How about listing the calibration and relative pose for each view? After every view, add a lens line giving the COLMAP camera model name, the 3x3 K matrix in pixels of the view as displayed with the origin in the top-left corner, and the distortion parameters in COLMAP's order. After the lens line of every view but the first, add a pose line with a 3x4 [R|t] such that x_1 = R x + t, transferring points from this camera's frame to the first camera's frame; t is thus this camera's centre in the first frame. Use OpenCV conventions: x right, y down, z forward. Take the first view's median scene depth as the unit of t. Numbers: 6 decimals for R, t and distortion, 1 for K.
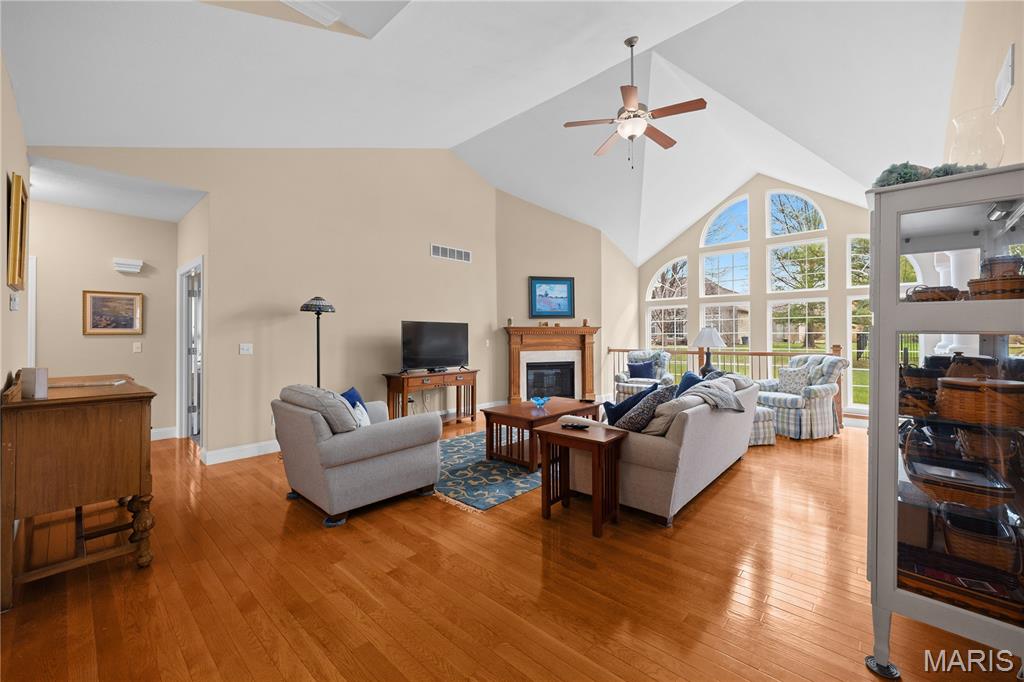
lens RADIAL K [[399.5, 0, 521.9], [0, 399.5, 336.1], [0, 0, 1]] dist [0.001189, 0.000056]
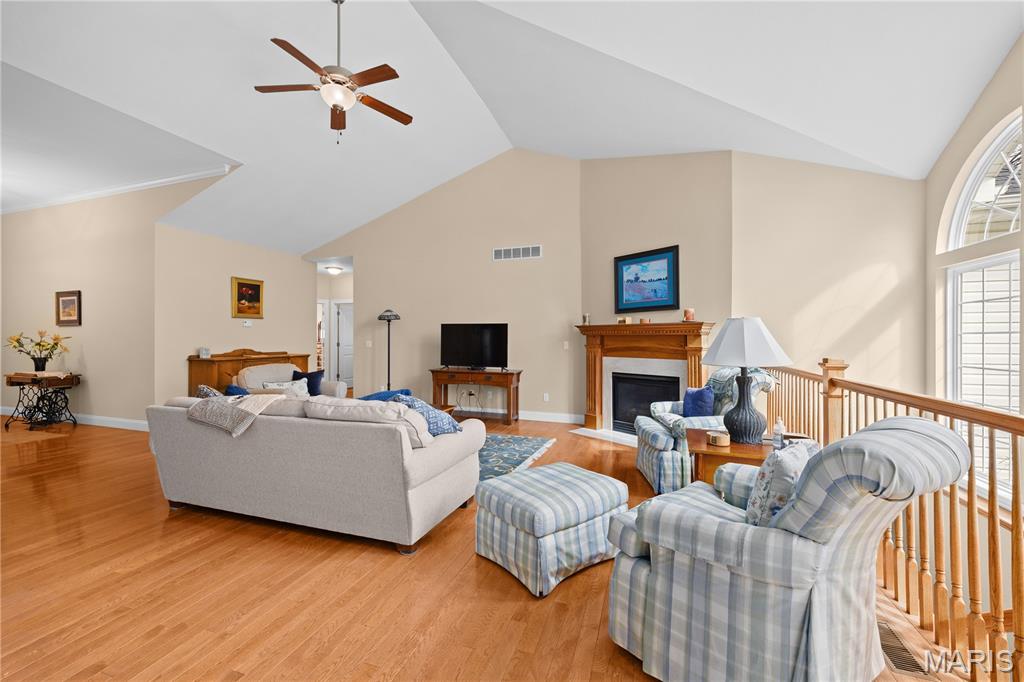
lens RADIAL K [[399.5, 0, 521.9], [0, 399.5, 336.1], [0, 0, 1]] dist [0.001189, 0.000056]
pose [[0.380332, 0.005585, -0.924833, 0.651022], [-0.001952, 0.999984, 0.005236, -0.006281], [0.924848, -0.000186, 0.380337, 0.560923]]
